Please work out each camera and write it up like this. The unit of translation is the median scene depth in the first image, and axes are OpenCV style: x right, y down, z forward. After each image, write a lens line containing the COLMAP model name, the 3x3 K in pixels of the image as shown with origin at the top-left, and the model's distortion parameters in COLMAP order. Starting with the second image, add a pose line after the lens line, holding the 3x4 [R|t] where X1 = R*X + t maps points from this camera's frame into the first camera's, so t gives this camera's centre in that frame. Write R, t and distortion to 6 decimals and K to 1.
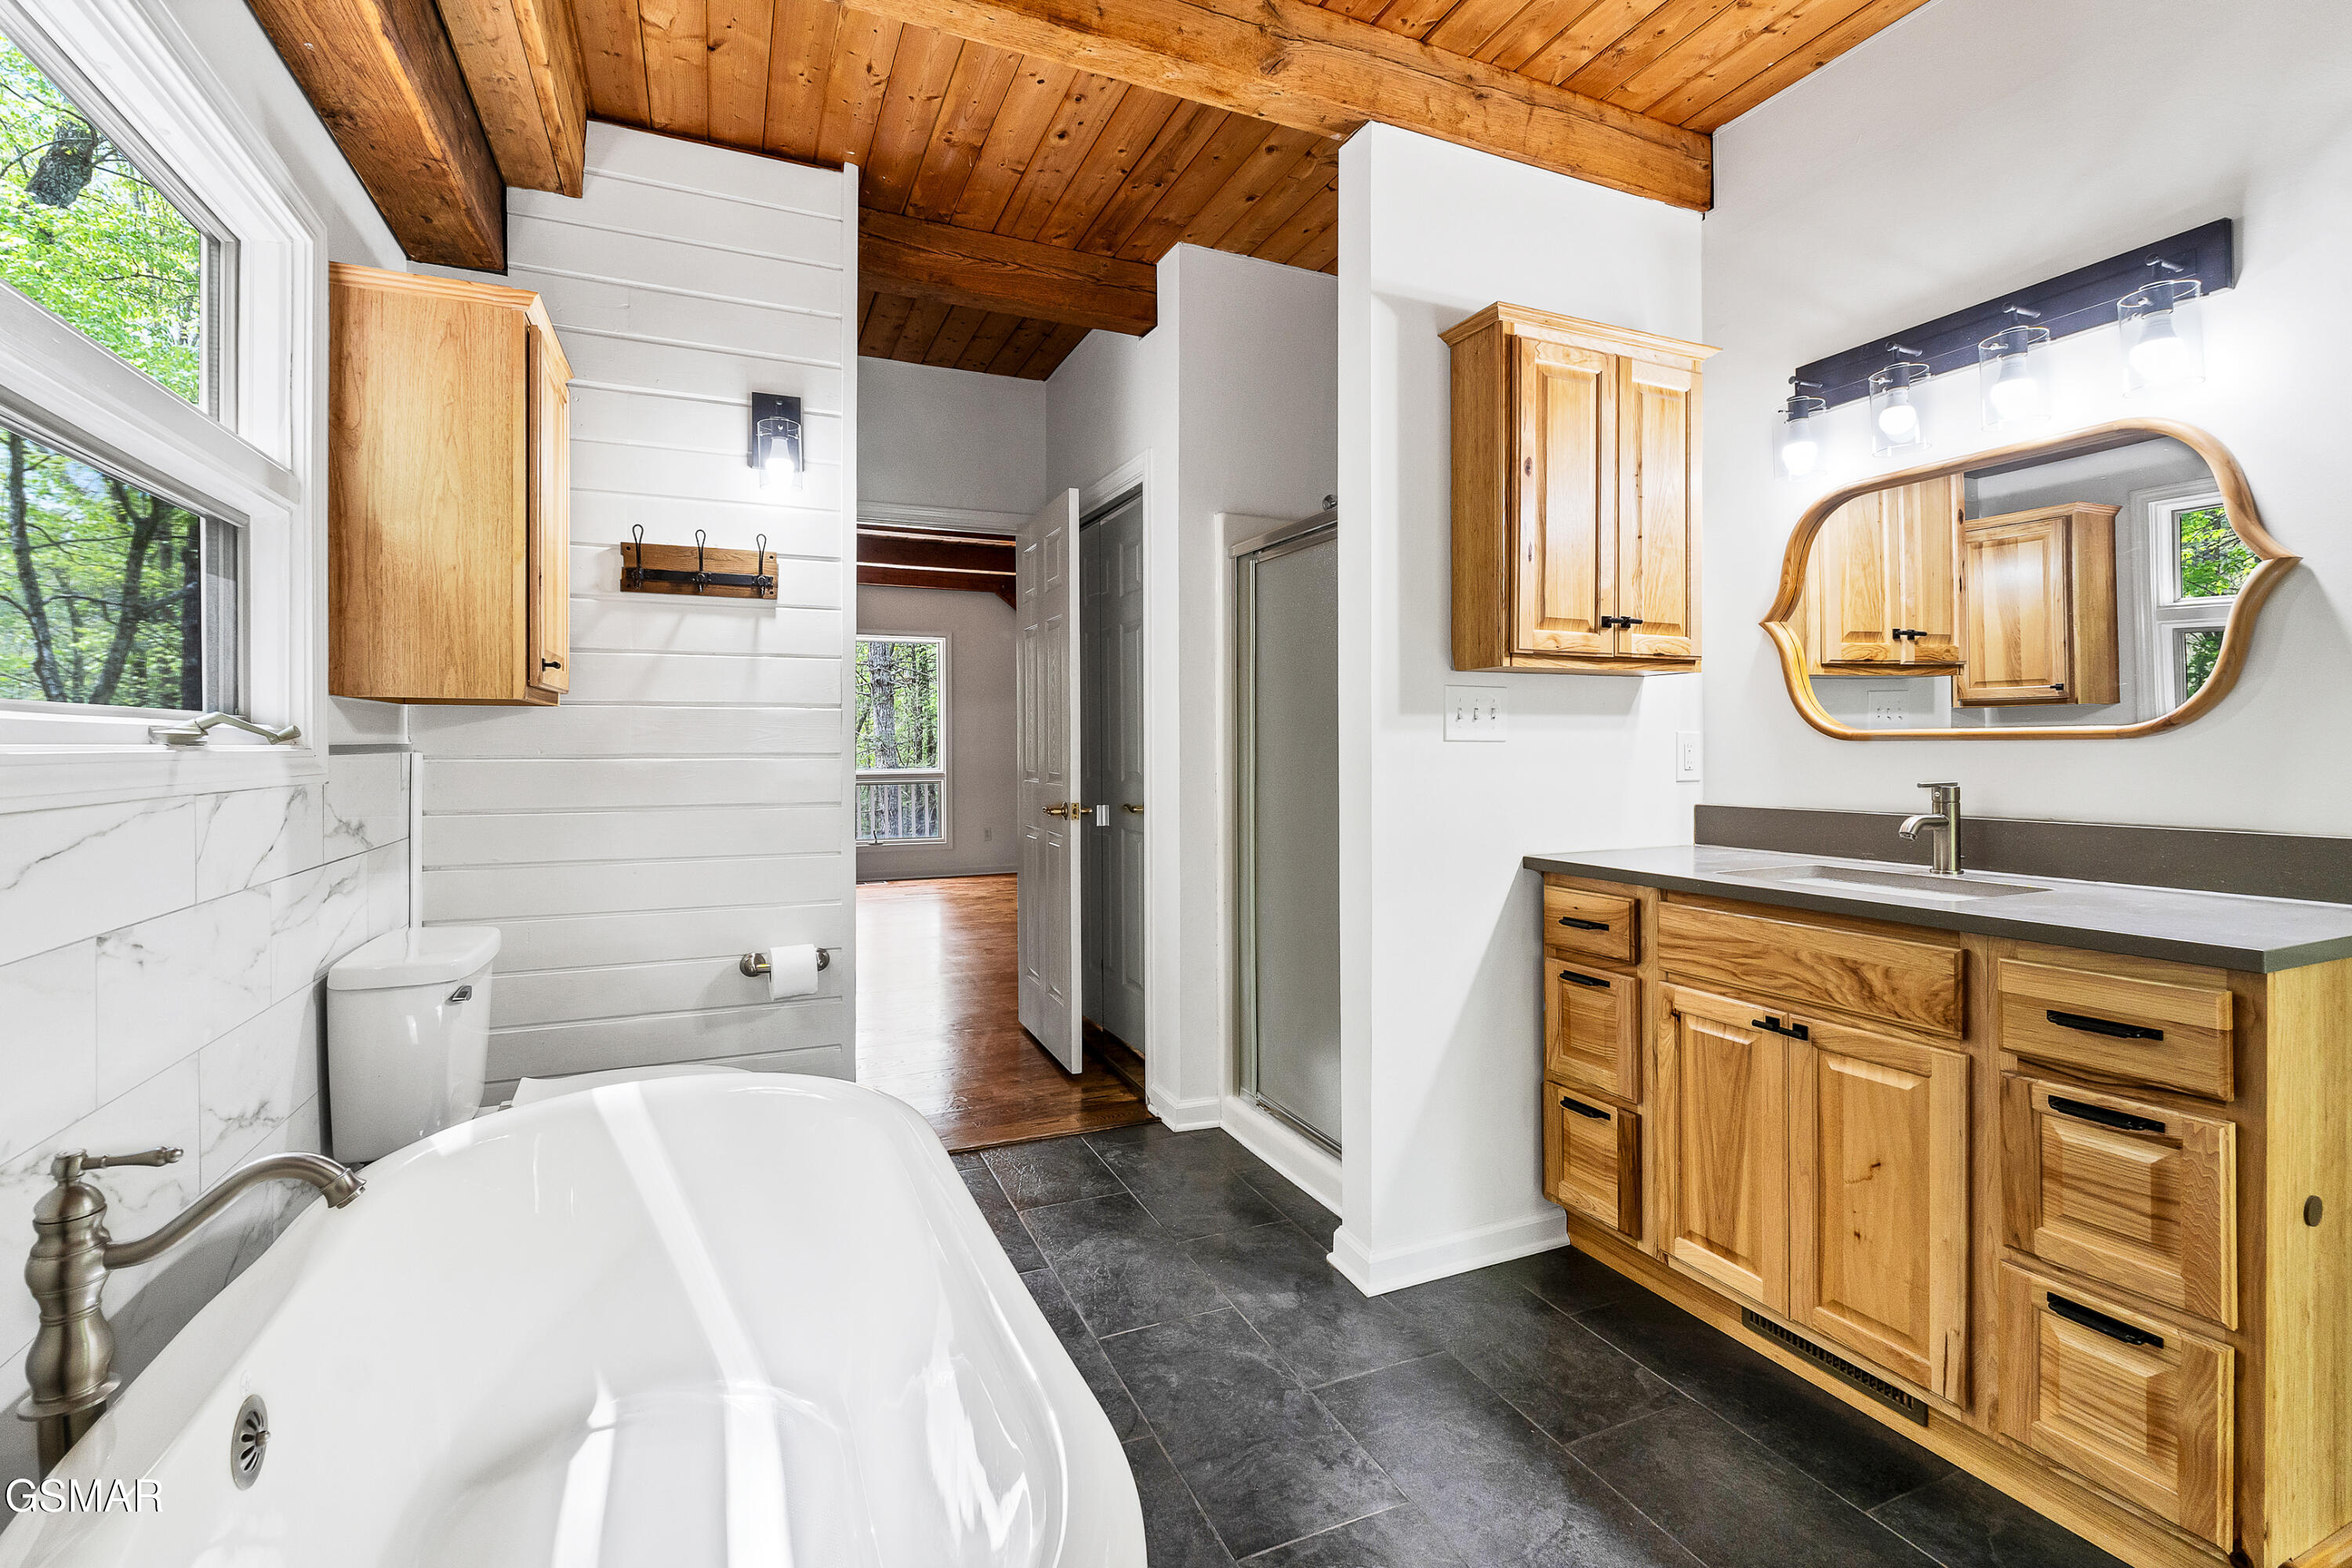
lens RADIAL K [[1013.8, 0, 1205.9], [0, 1013.8, 742.1], [0, 0, 1]] dist [-0.011847, 0.000899]
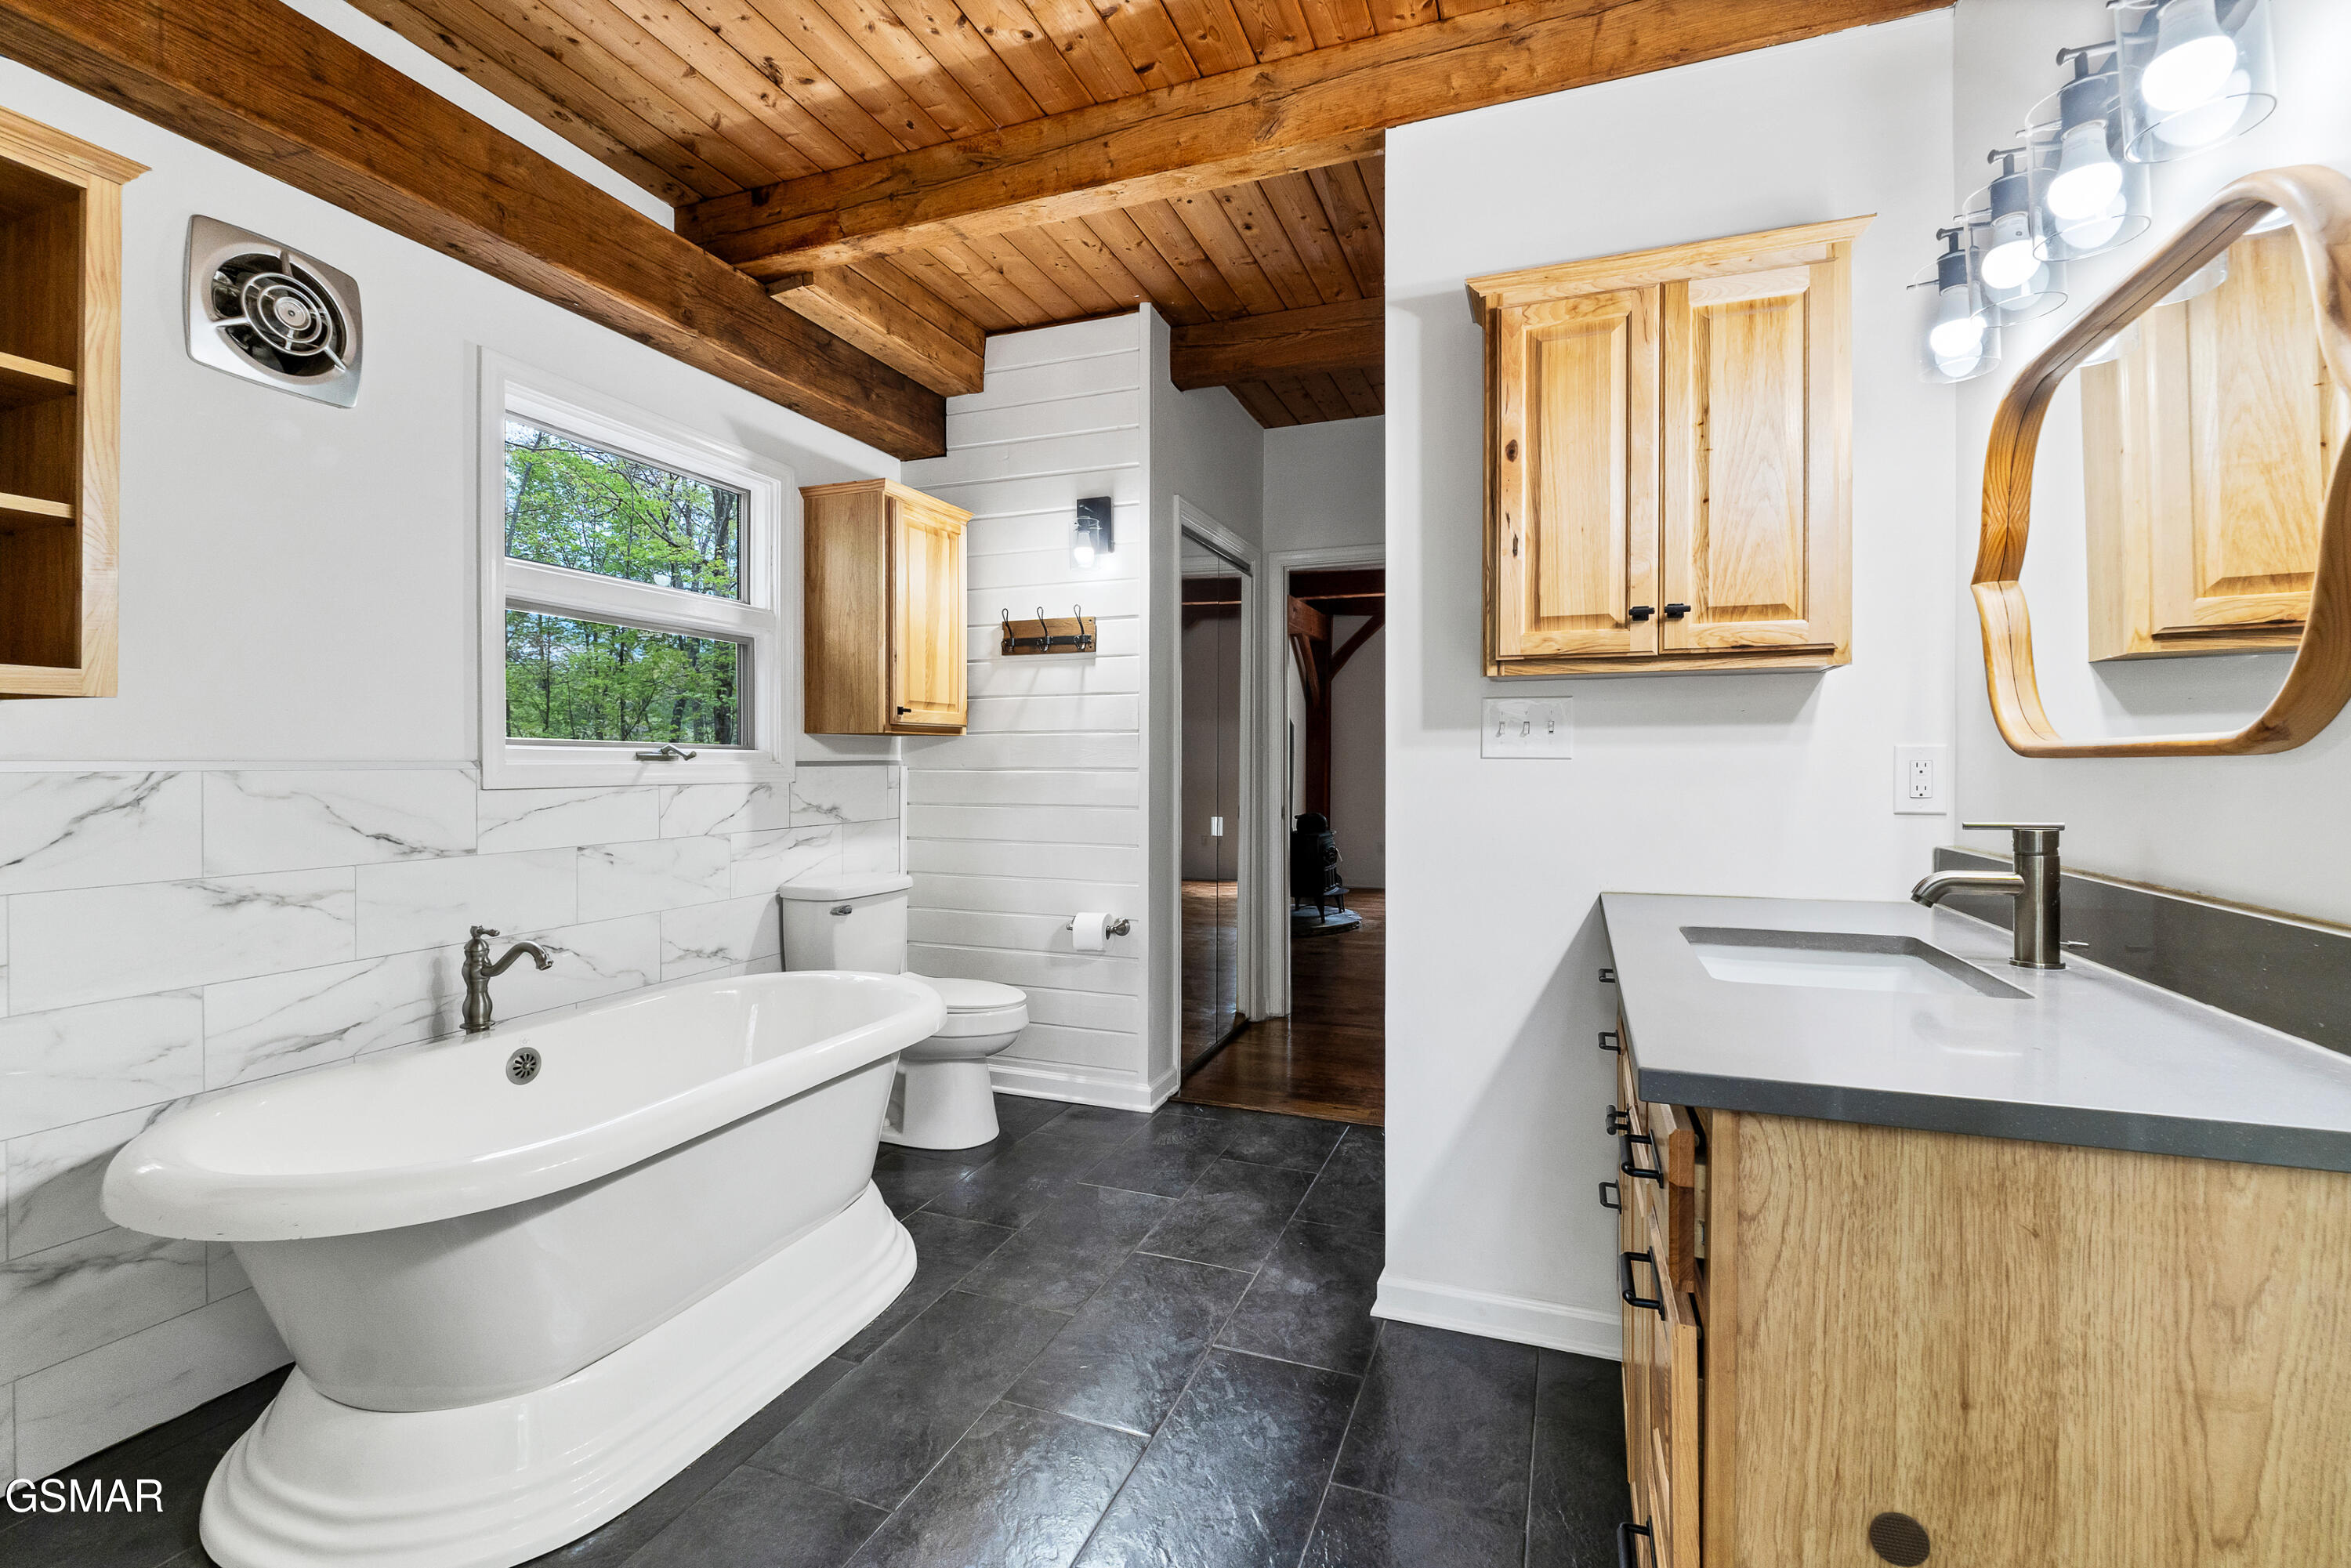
lens RADIAL K [[1013.3, 0, 1209.9], [0, 1013.3, 762.8], [0, 0, 1]] dist [-0.011847, 0.000899]
pose [[0.728135, 0.002184, -0.685430, 0.686447], [0.000265, 0.999994, 0.003469, -0.000118], [0.685434, -0.002708, 0.728130, 0.155674]]
